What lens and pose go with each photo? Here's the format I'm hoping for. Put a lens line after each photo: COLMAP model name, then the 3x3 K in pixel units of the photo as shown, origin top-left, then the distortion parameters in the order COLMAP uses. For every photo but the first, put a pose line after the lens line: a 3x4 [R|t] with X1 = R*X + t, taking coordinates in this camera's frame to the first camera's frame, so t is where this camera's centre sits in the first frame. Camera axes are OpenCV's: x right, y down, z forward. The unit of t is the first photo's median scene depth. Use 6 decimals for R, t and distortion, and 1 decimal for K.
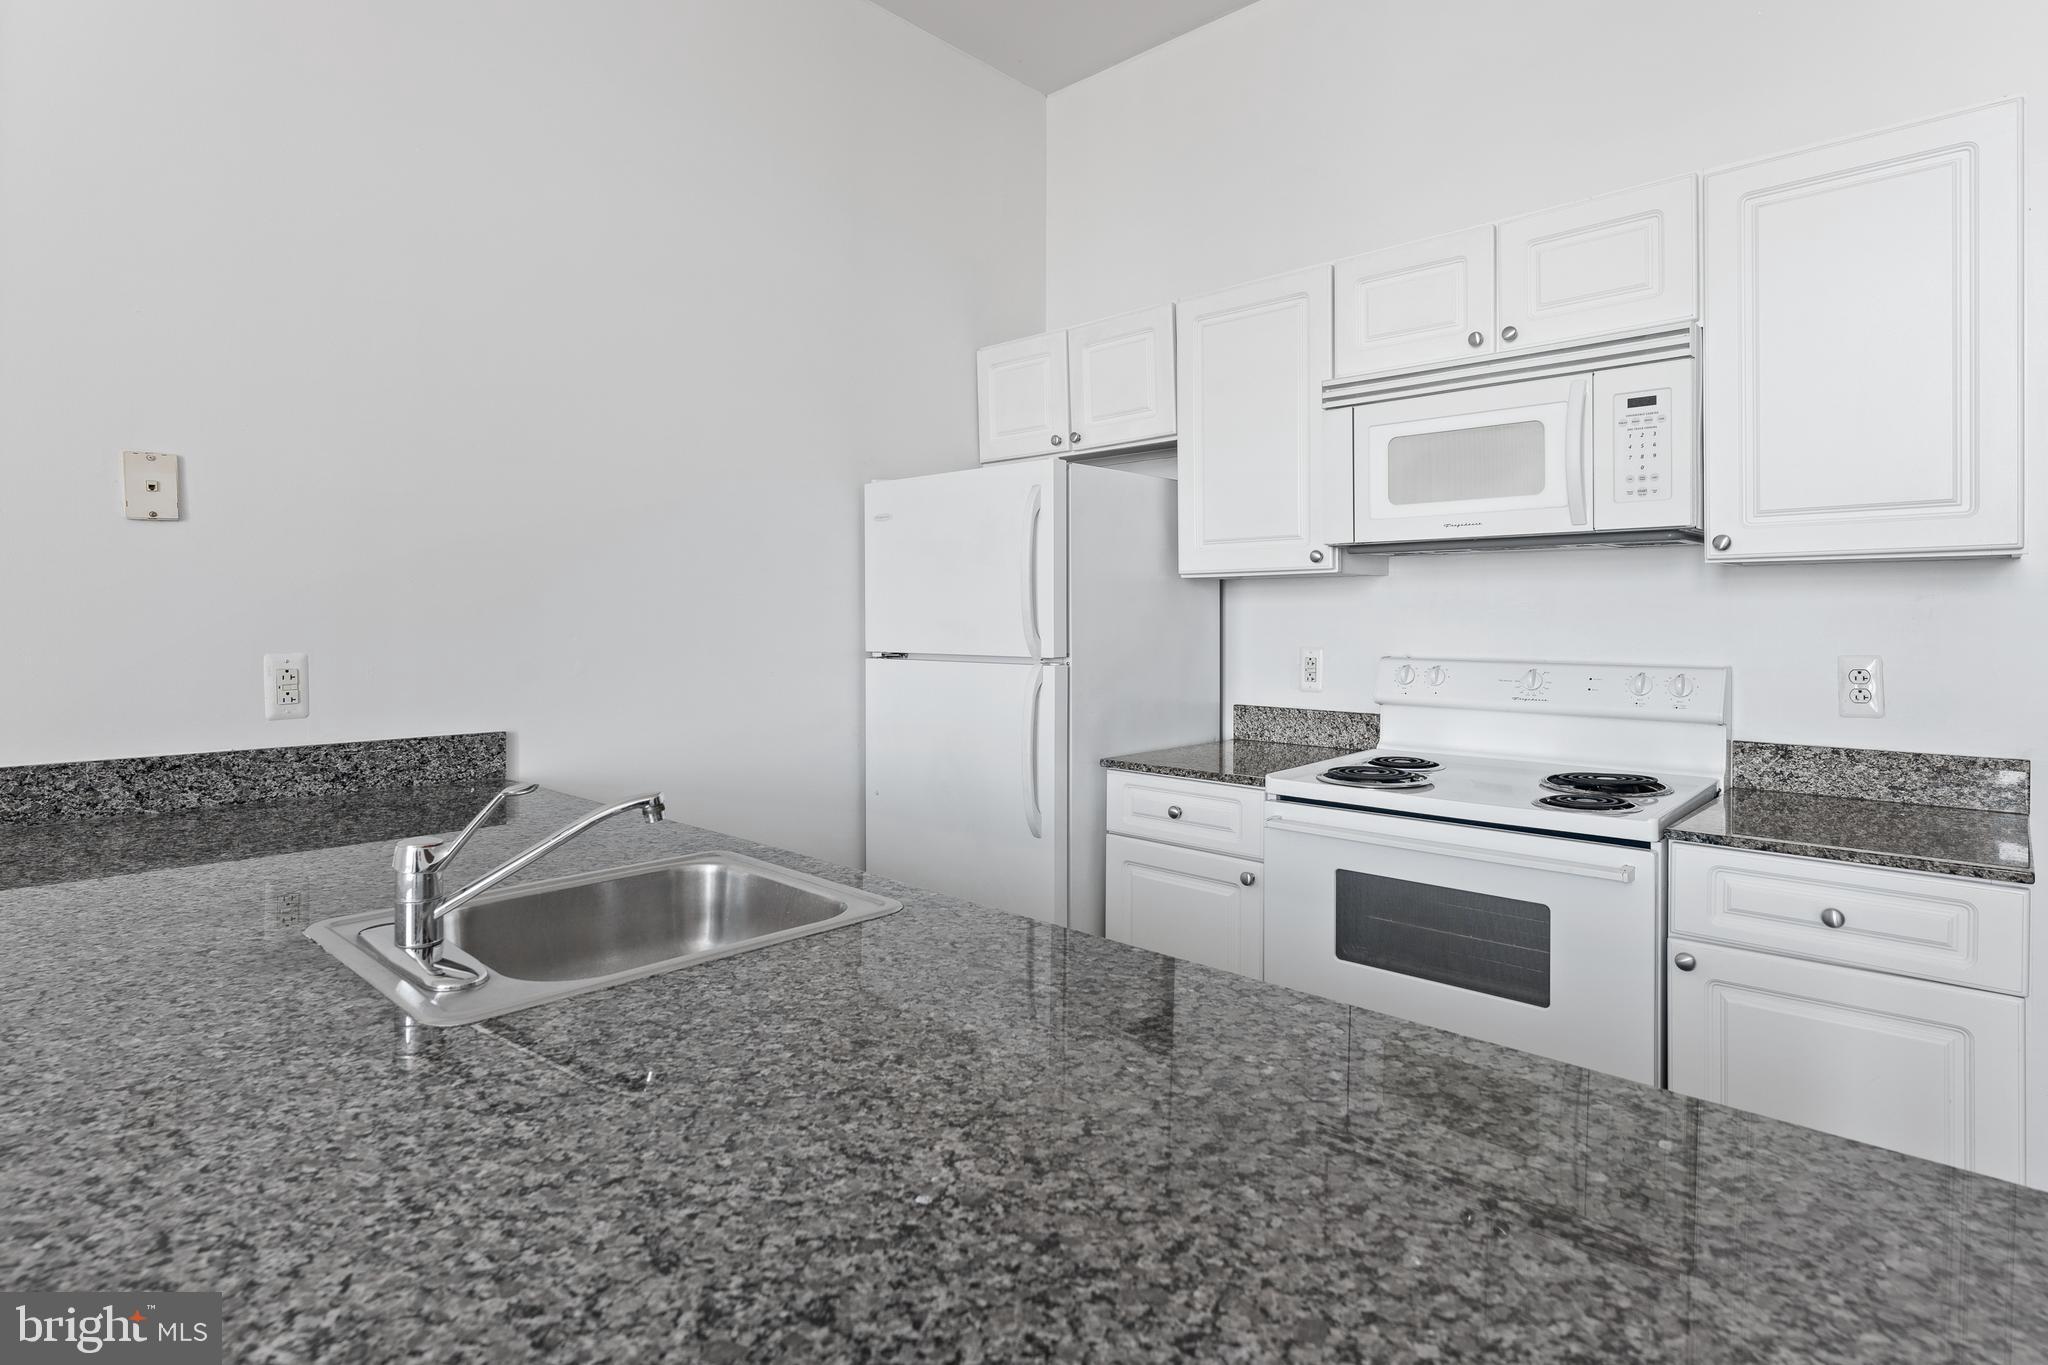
lens RADIAL K [[1072.0, 0, 1016.9], [0, 1072.0, 631.1], [0, 0, 1]] dist [0.007077, 0.000036]
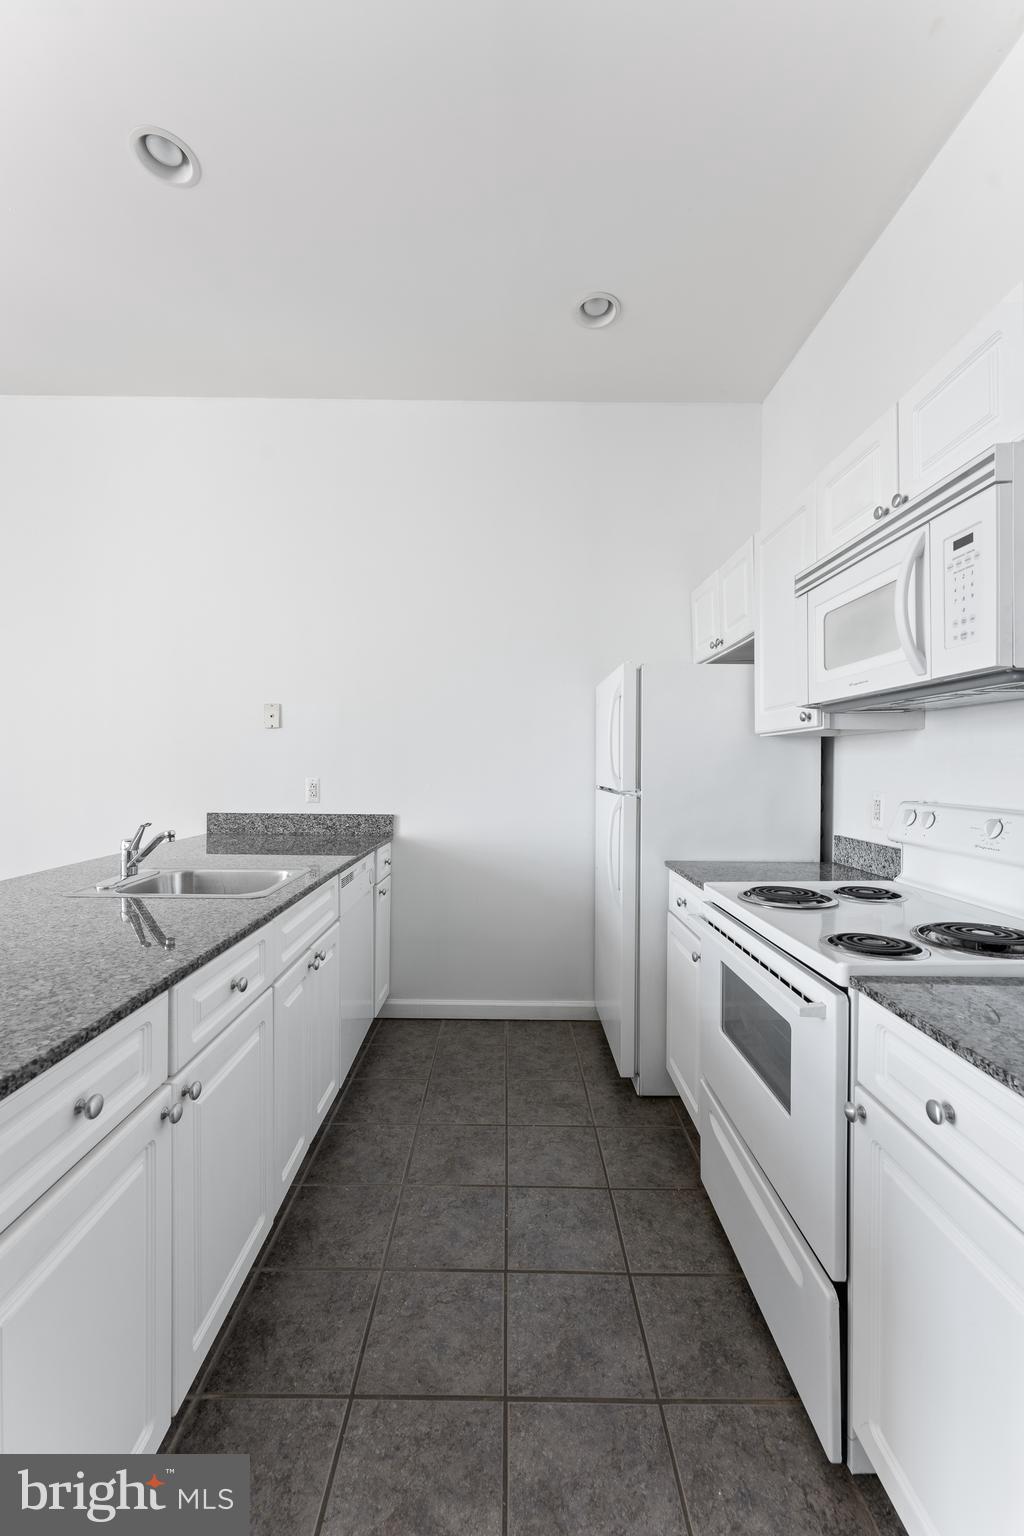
lens RADIAL K [[626.0, 0, 505.5], [0, 626.0, 770.8], [0, 0, 1]] dist [0.001718, 0.000087]
pose [[0.674448, 0.010644, -0.738246, 0.651065], [-0.014692, 0.999892, 0.000994, -0.002859], [0.738176, 0.010176, 0.674531, 0.290661]]
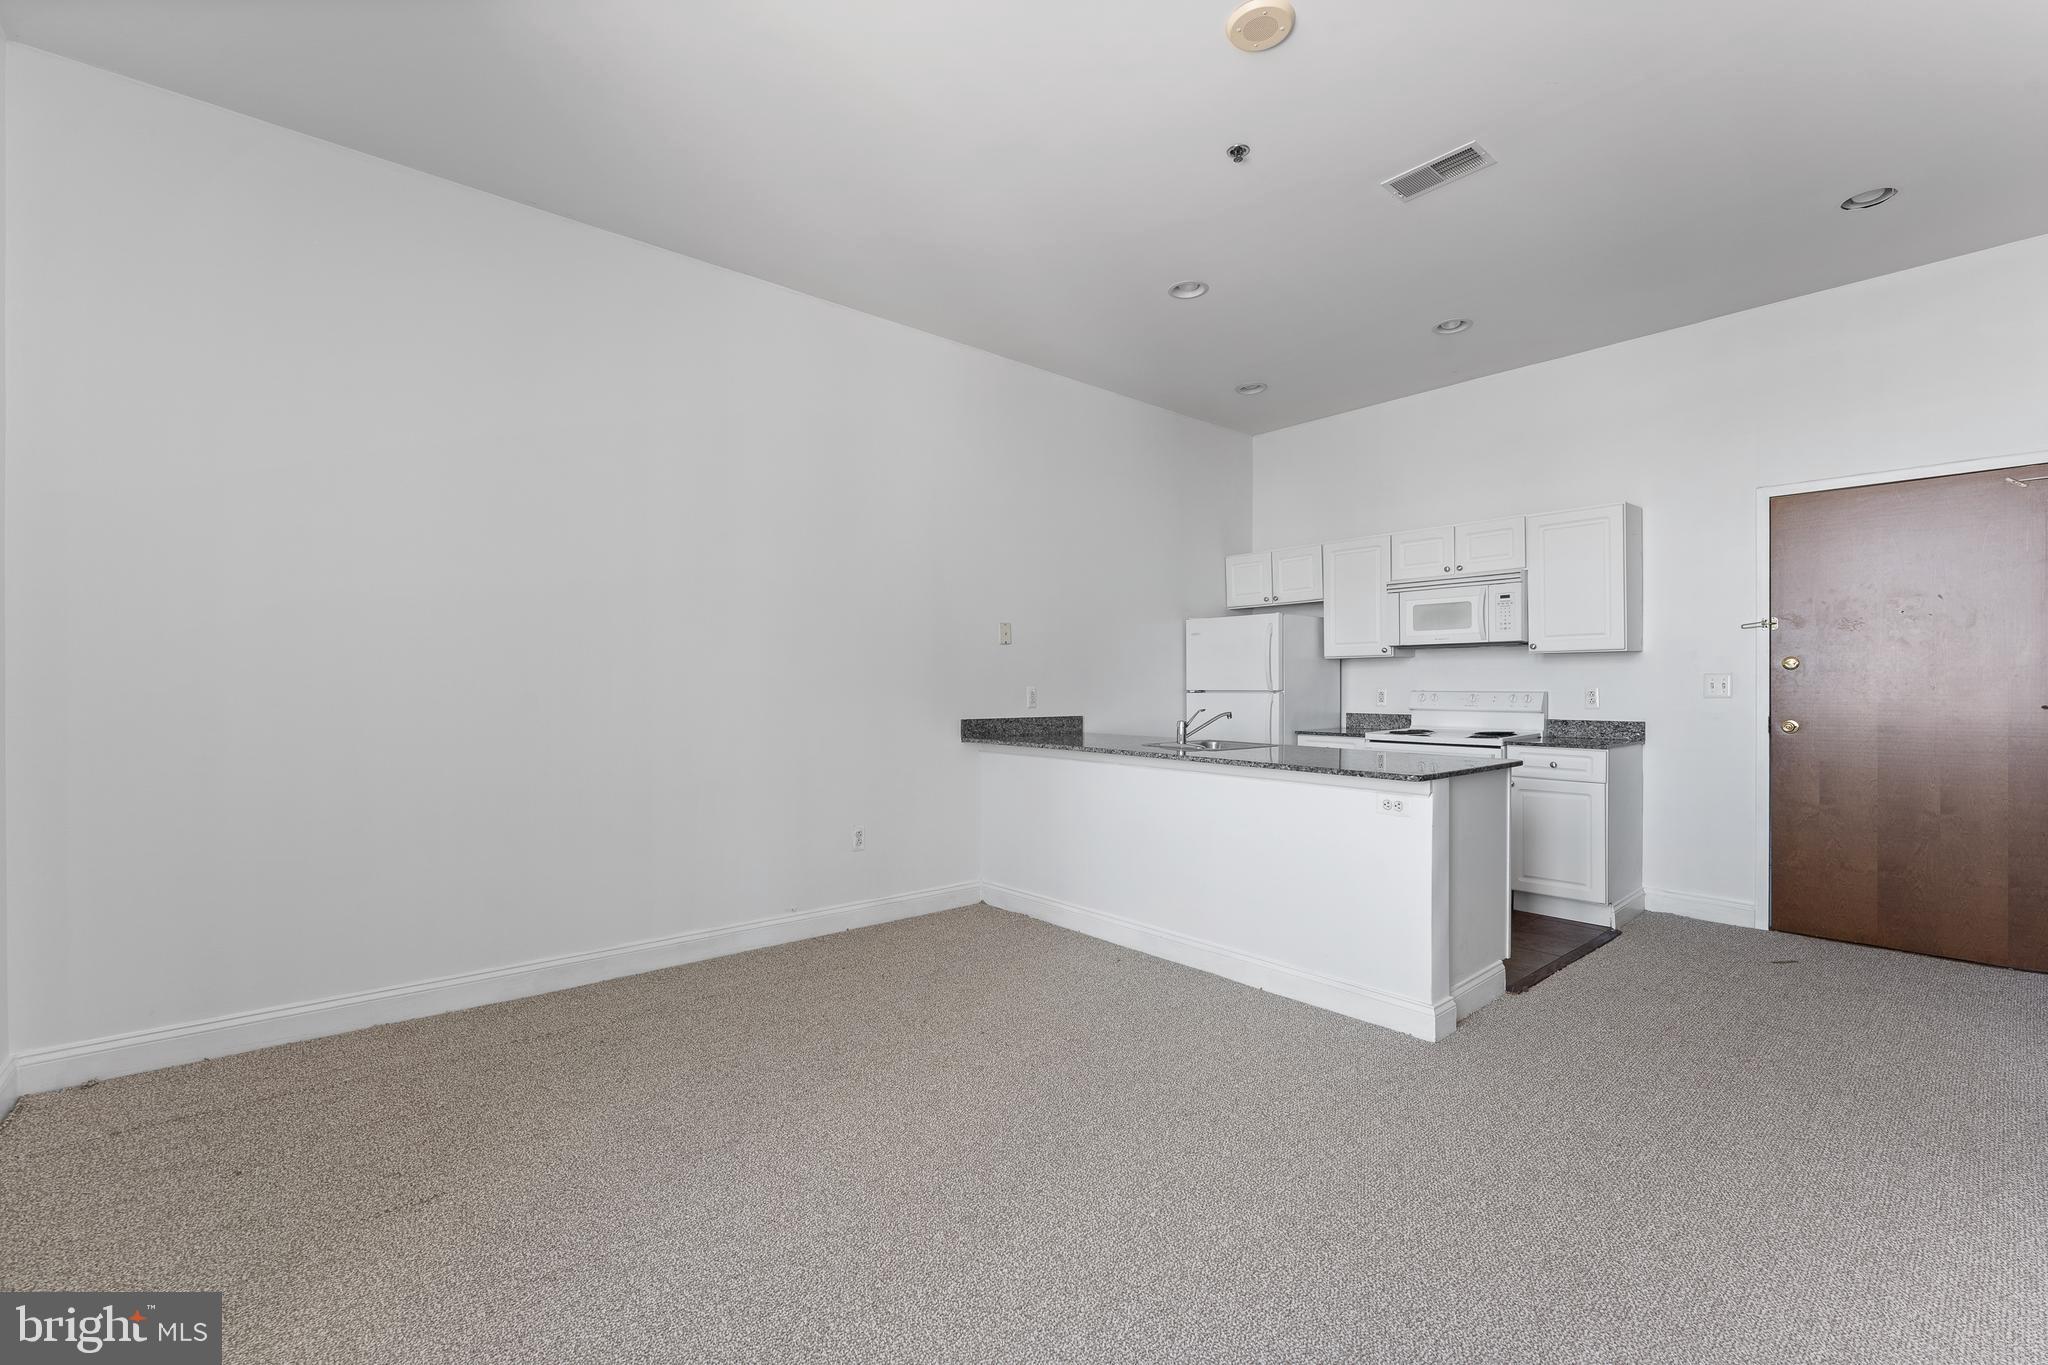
lens RADIAL K [[834.6, 0, 1029.0], [0, 834.6, 693.2], [0, 0, 1]] dist [0.001718, 0.000087]
pose [[0.992651, -0.001512, -0.121003, -0.353838], [0.001145, 0.999995, -0.003104, 0.041351], [0.121008, 0.002942, 0.992647, -1.188174]]
